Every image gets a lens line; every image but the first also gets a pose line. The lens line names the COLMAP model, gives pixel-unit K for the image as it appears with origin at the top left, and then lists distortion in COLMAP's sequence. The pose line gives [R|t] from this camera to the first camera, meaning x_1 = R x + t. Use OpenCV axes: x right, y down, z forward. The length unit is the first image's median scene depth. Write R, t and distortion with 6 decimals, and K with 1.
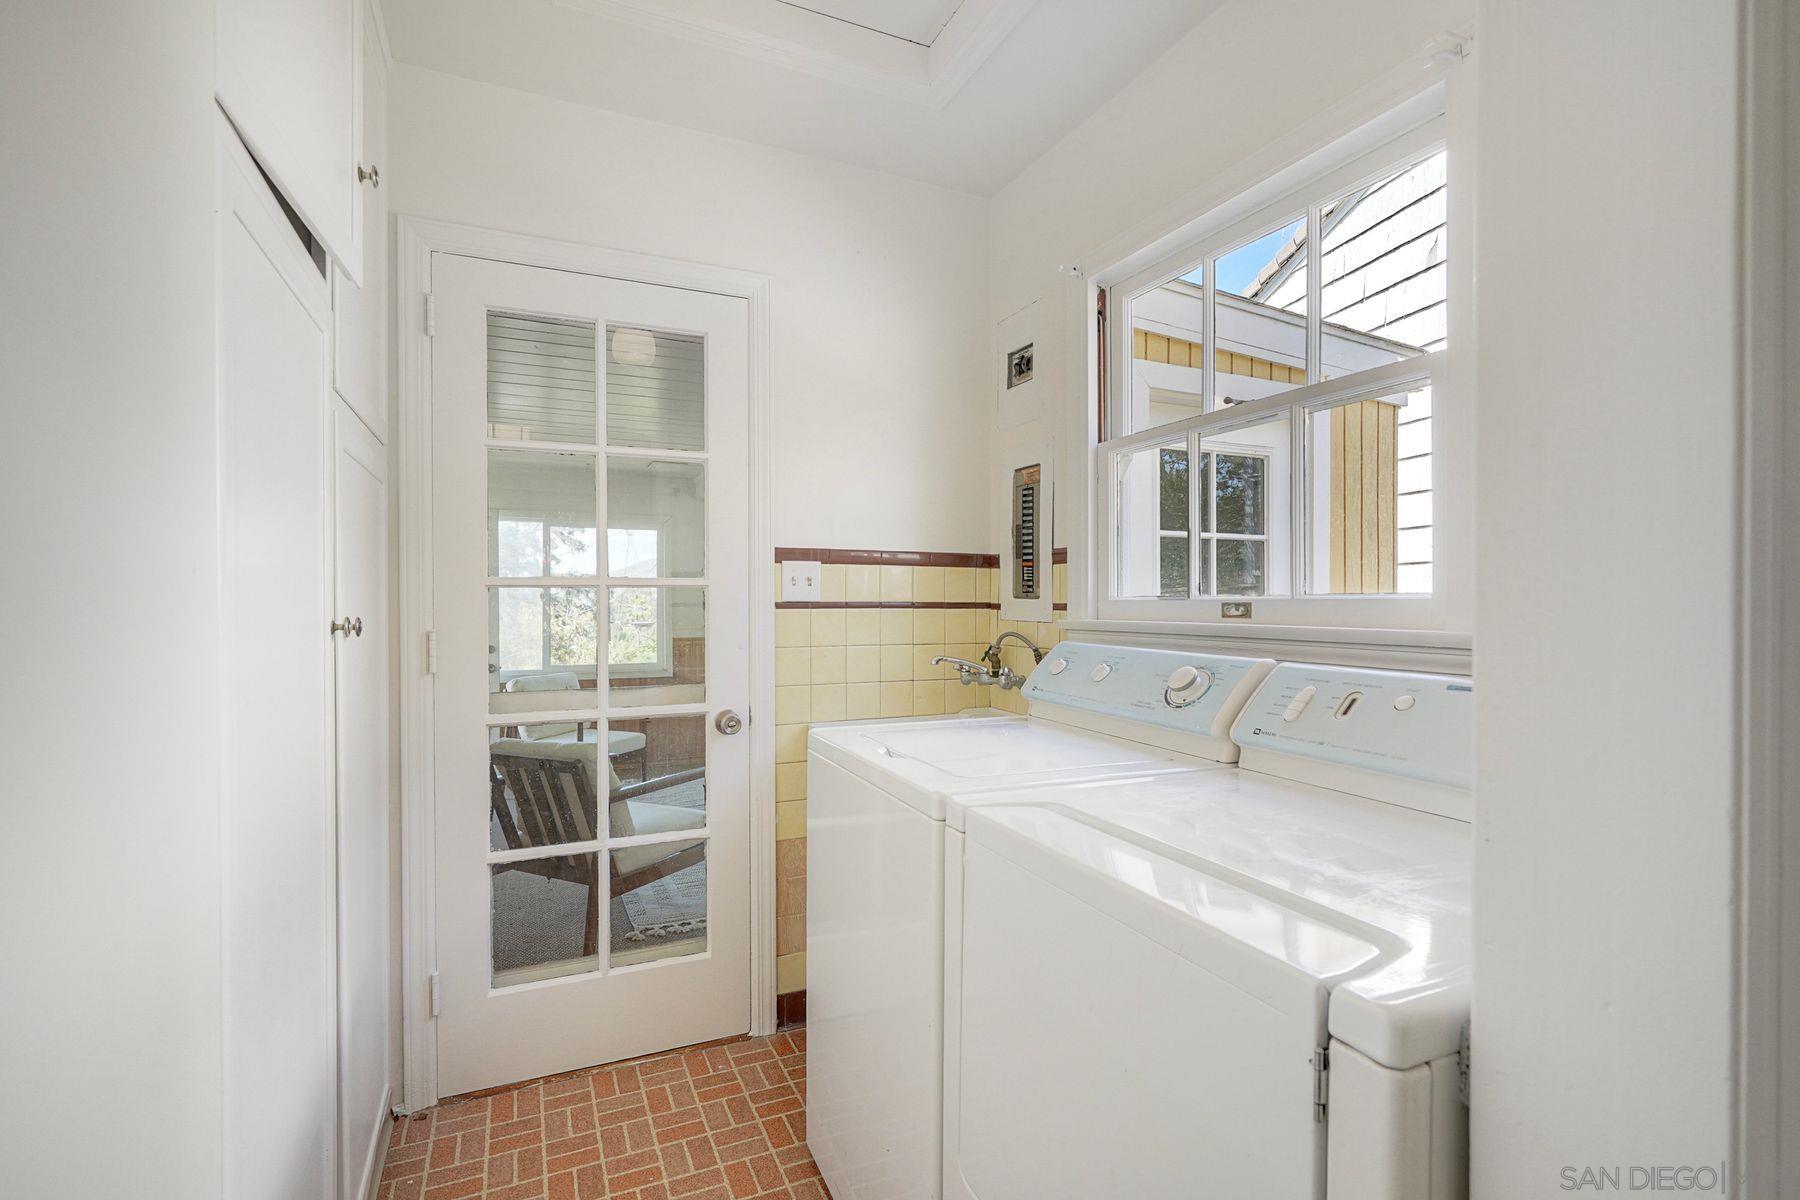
lens RADIAL K [[820.1, 0, 884.0], [0, 820.1, 606.2], [0, 0, 1]] dist [-0.001177, 0.000449]
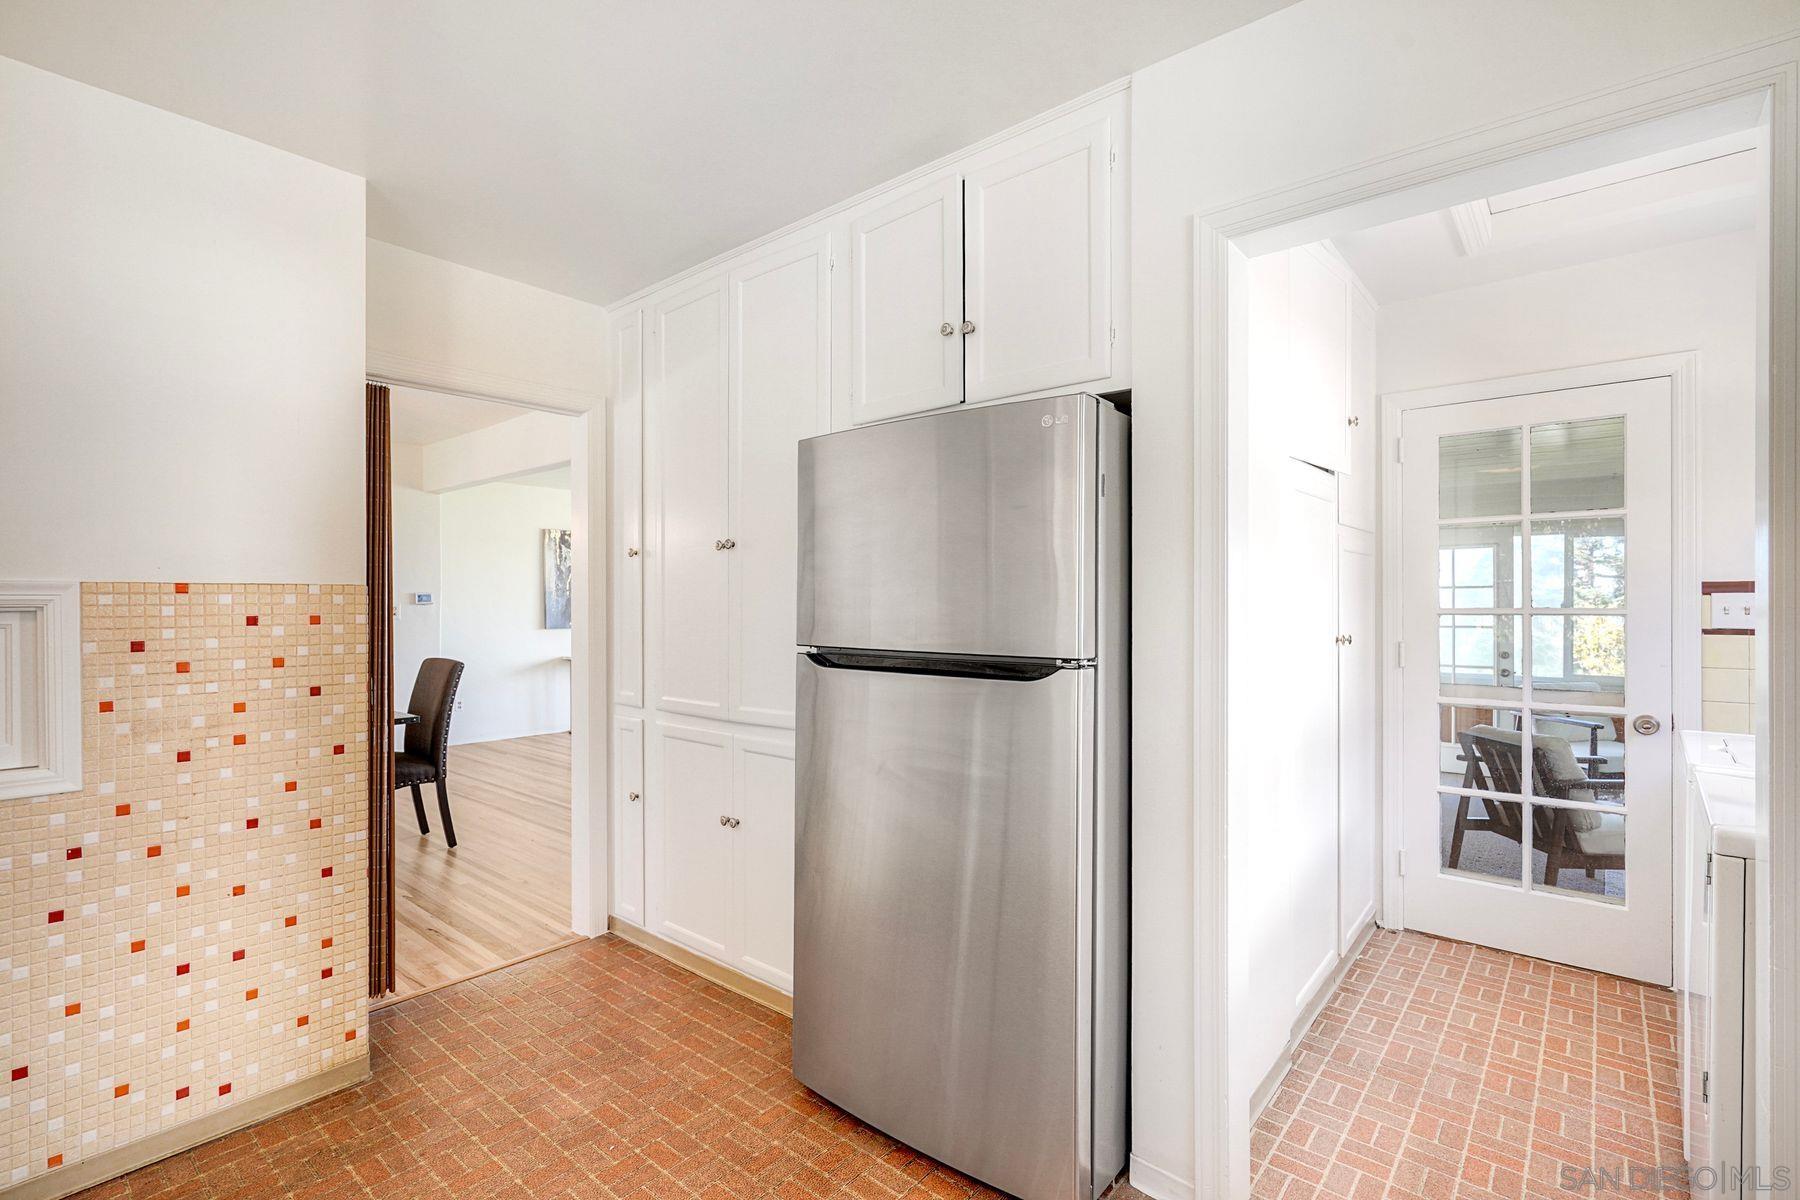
lens RADIAL K [[820.1, 0, 889.7], [0, 820.1, 604.2], [0, 0, 1]] dist [-0.001177, 0.000449]
pose [[0.422665, 0.003297, -0.906280, 0.471648], [-0.003072, 0.999993, 0.002205, -0.042045], [0.906281, 0.001852, 0.422672, -0.584412]]
